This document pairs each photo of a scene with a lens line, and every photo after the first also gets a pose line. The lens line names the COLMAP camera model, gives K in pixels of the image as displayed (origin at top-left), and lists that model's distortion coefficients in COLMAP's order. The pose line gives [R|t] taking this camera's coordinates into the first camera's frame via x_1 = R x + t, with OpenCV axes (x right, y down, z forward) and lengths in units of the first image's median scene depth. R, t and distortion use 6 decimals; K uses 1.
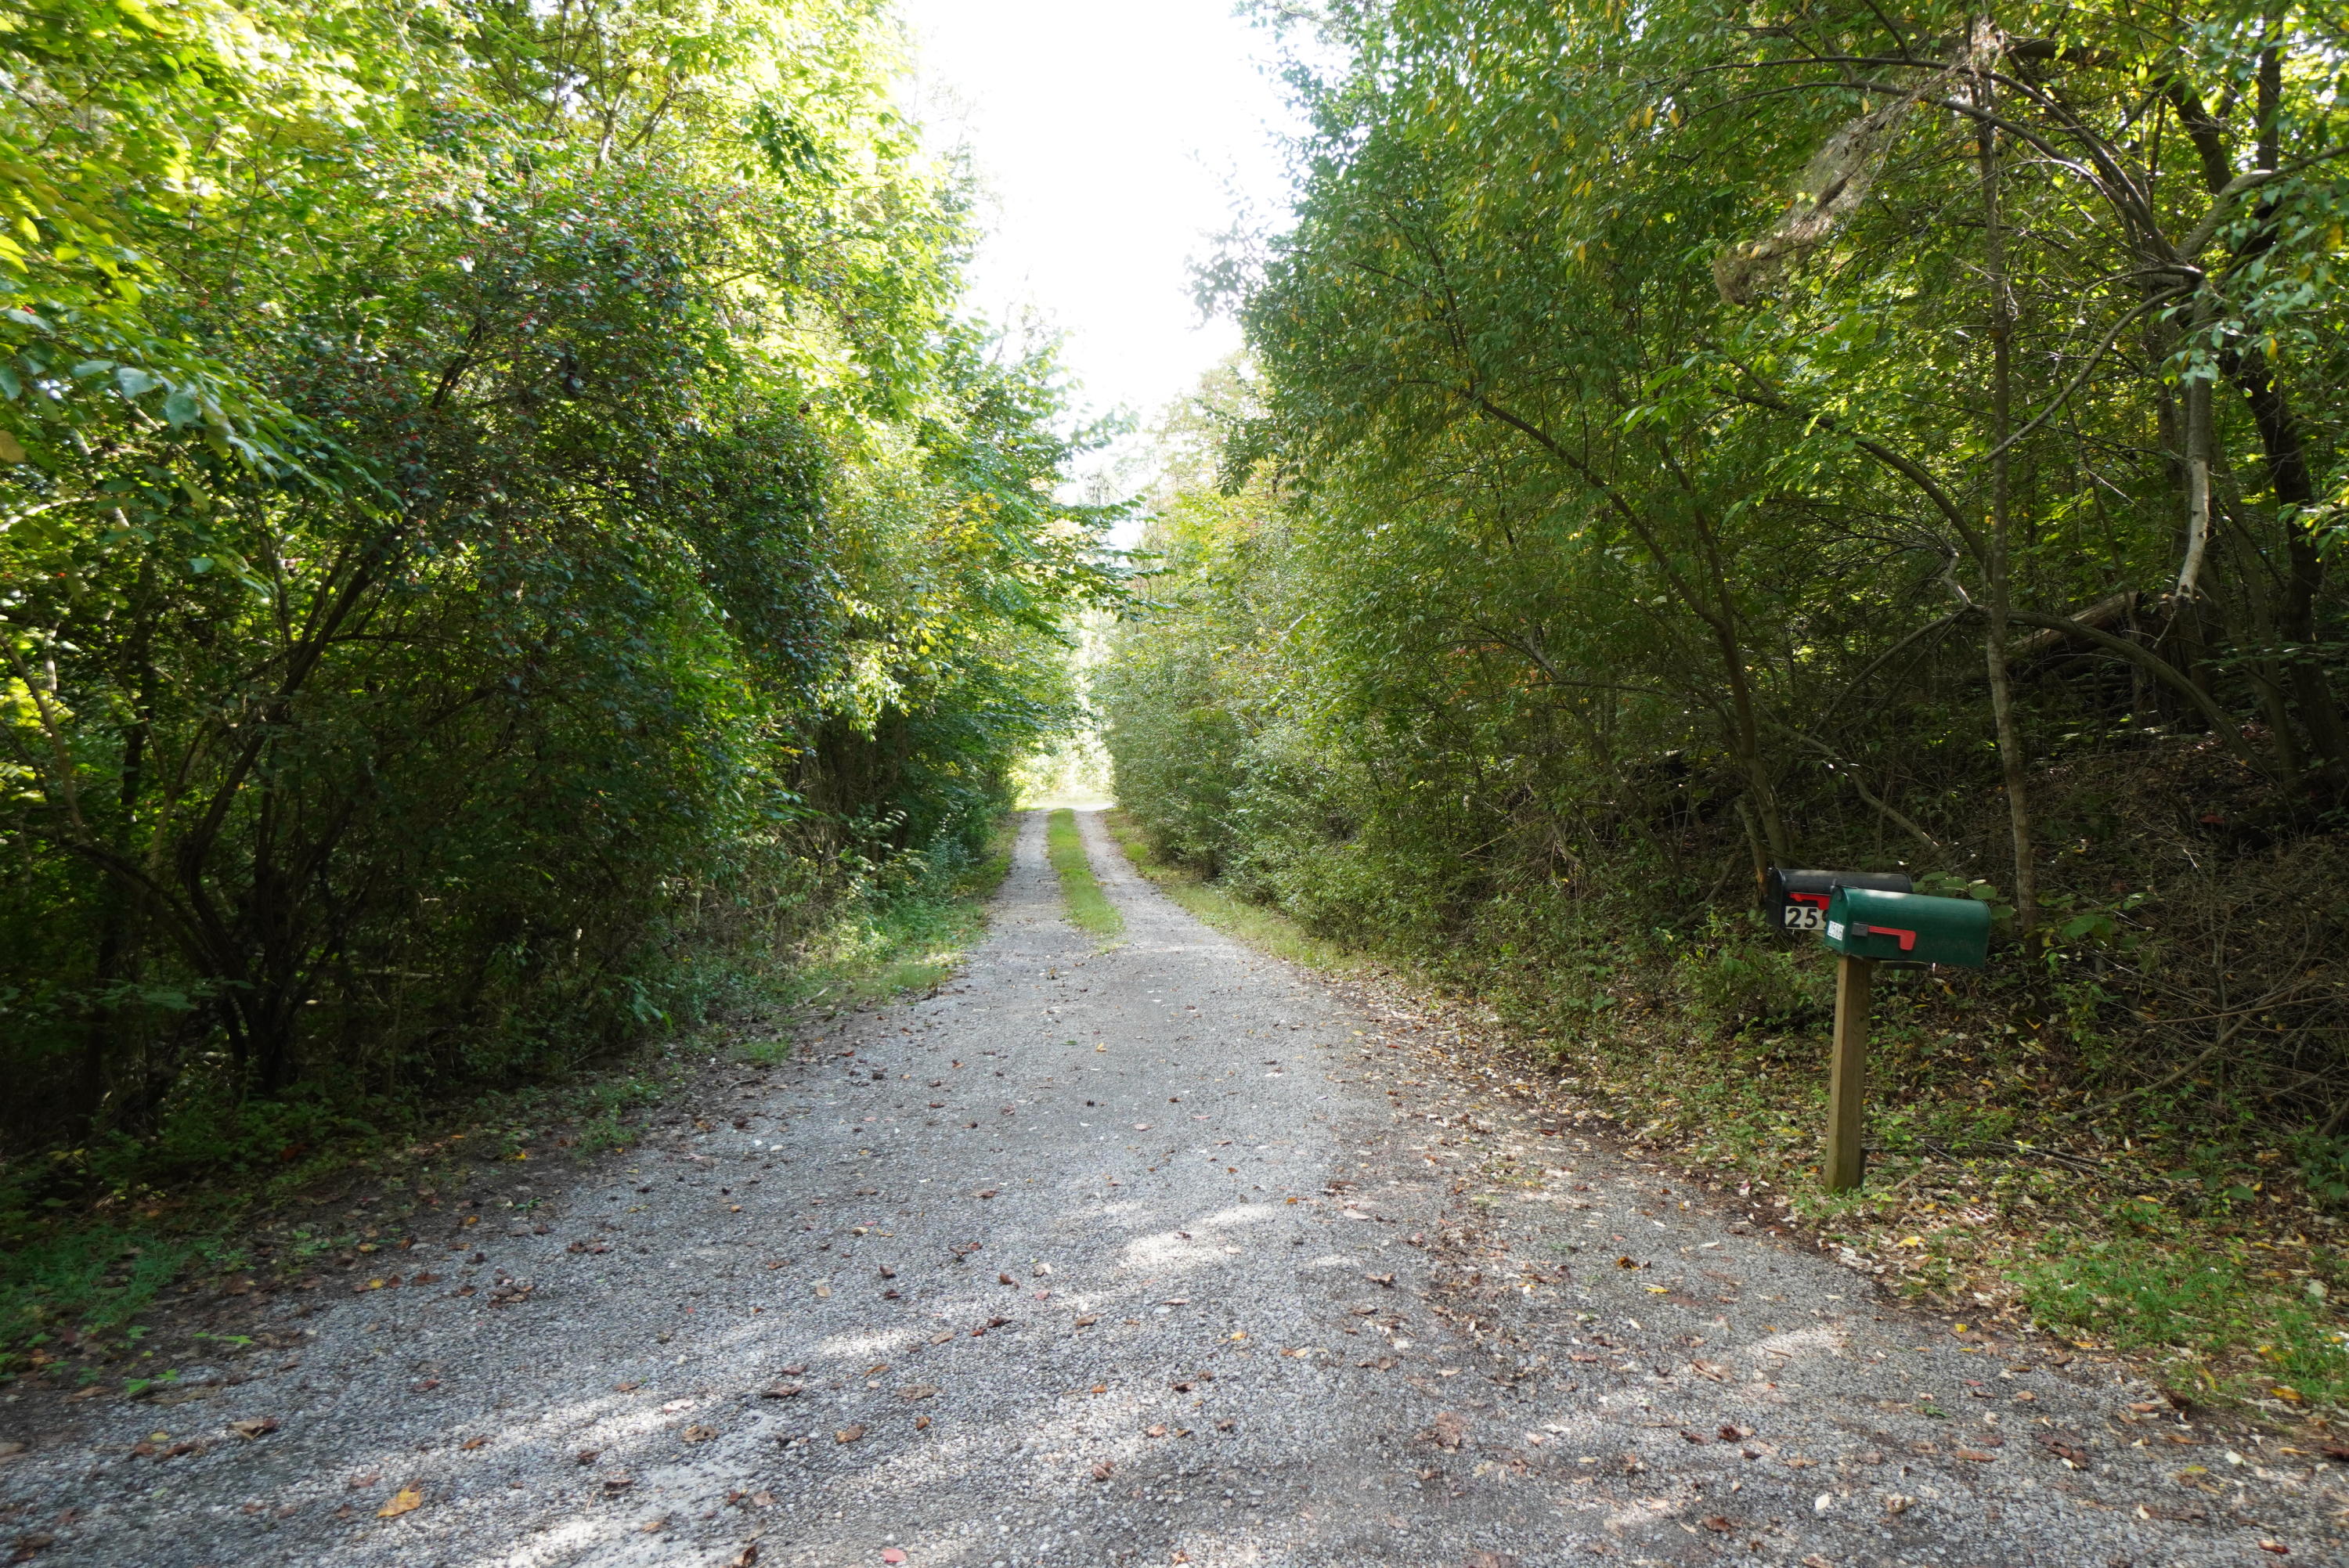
lens RADIAL K [[1672.6, 0, 1168.4], [0, 1672.6, 788.1], [0, 0, 1]] dist [0.023622, 0.007908]
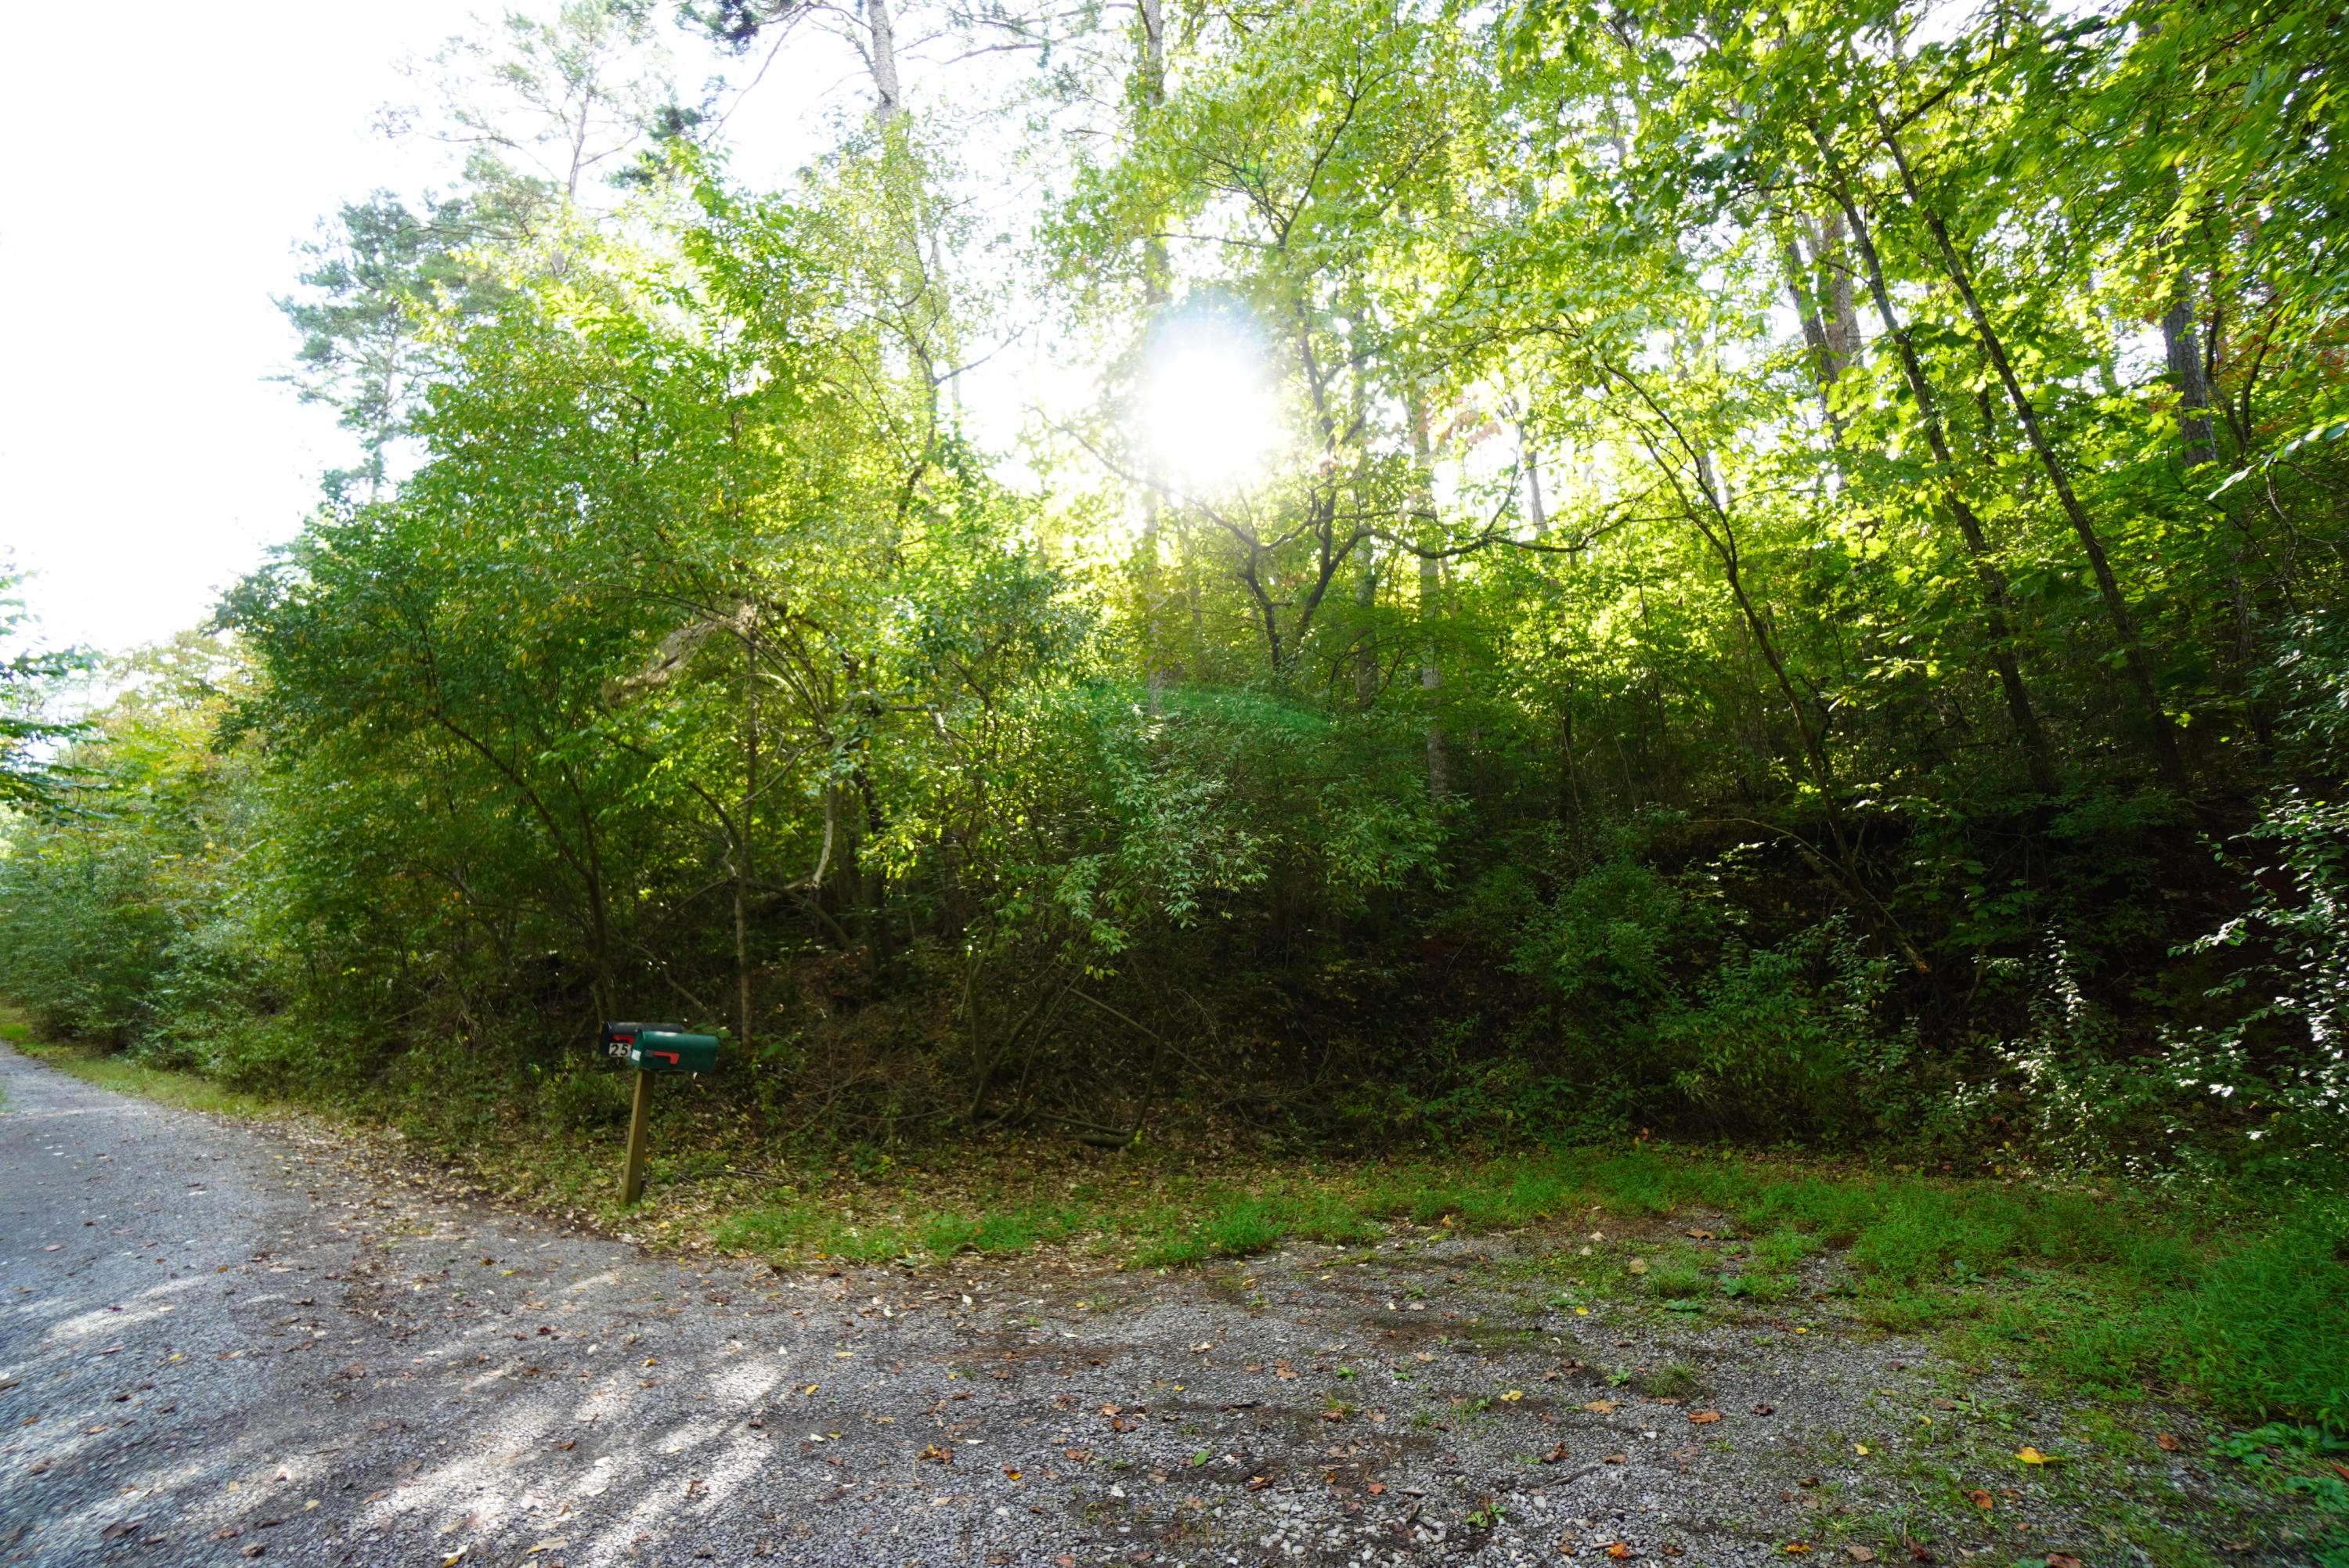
lens RADIAL K [[1037.5, 0, 1172.3], [0, 1037.5, 782.0], [0, 0, 1]] dist [-0.062362, 0.023535]
pose [[0.673278, 0.138089, 0.726380, -0.038213], [0.000805, 0.982268, -0.187481, 0.001091], [-0.739389, 0.126812, 0.661228, -0.140296]]
